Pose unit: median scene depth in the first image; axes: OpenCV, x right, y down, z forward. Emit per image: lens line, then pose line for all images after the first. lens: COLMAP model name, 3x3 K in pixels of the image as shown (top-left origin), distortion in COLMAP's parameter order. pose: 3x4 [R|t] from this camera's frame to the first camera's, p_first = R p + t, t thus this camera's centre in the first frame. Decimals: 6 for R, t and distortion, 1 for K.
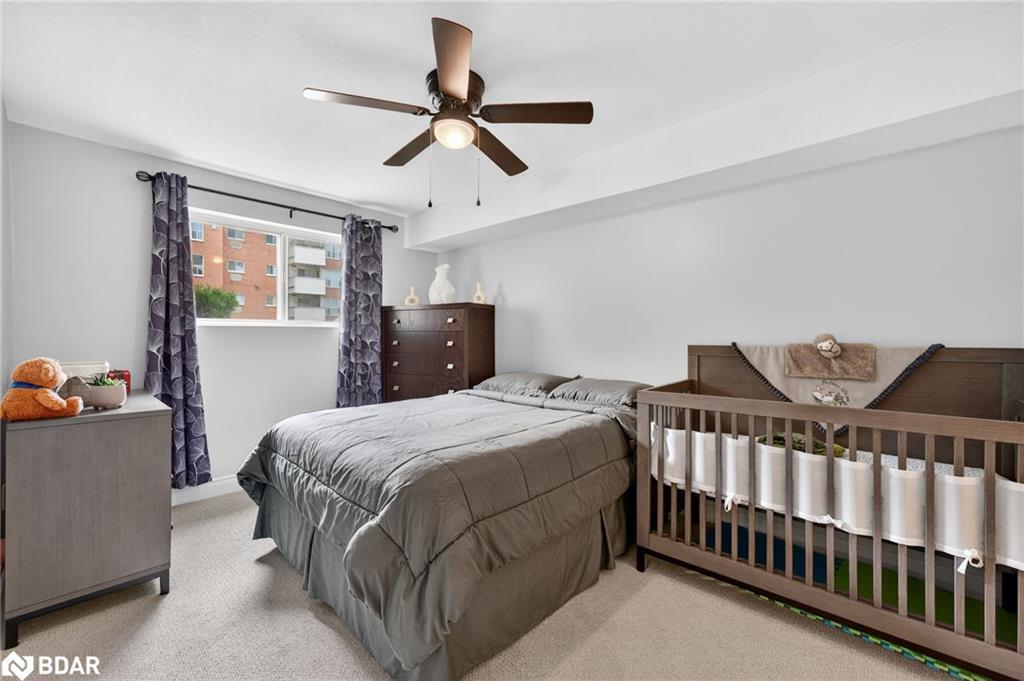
lens RADIAL K [[427.7, 0, 519.1], [0, 427.7, 337.8], [0, 0, 1]] dist [-0.018864, 0.000909]
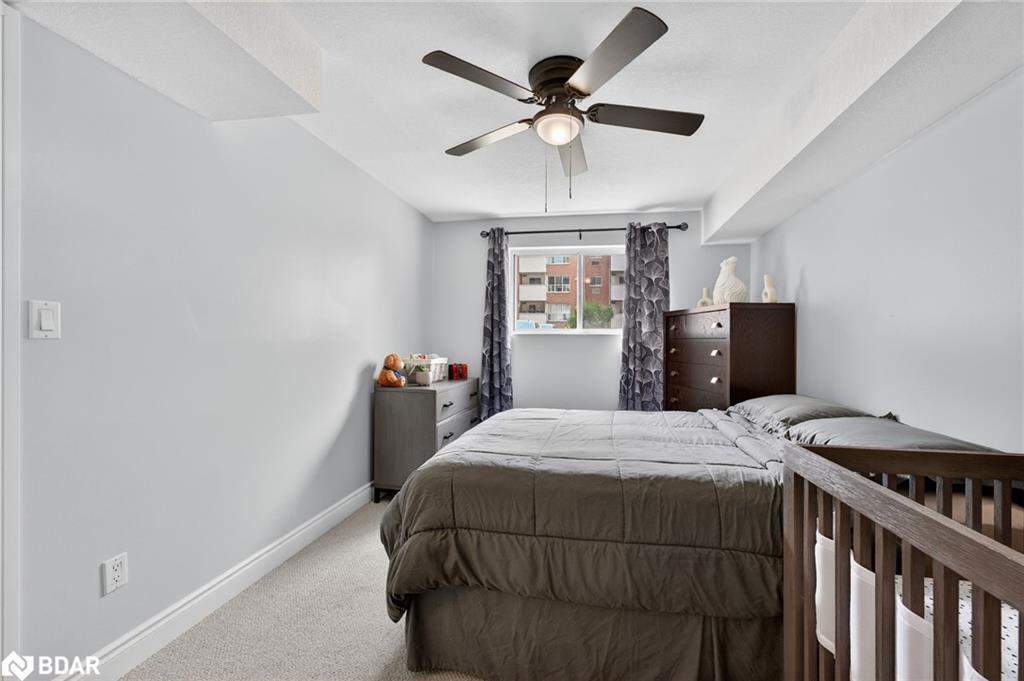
lens RADIAL K [[427.7, 0, 517.1], [0, 427.7, 342.8], [0, 0, 1]] dist [-0.018864, 0.000909]
pose [[0.510449, 0.007858, -0.859872, 0.342339], [-0.013889, 0.999903, 0.000893, -0.002501], [0.859796, 0.011487, 0.510509, 0.249522]]
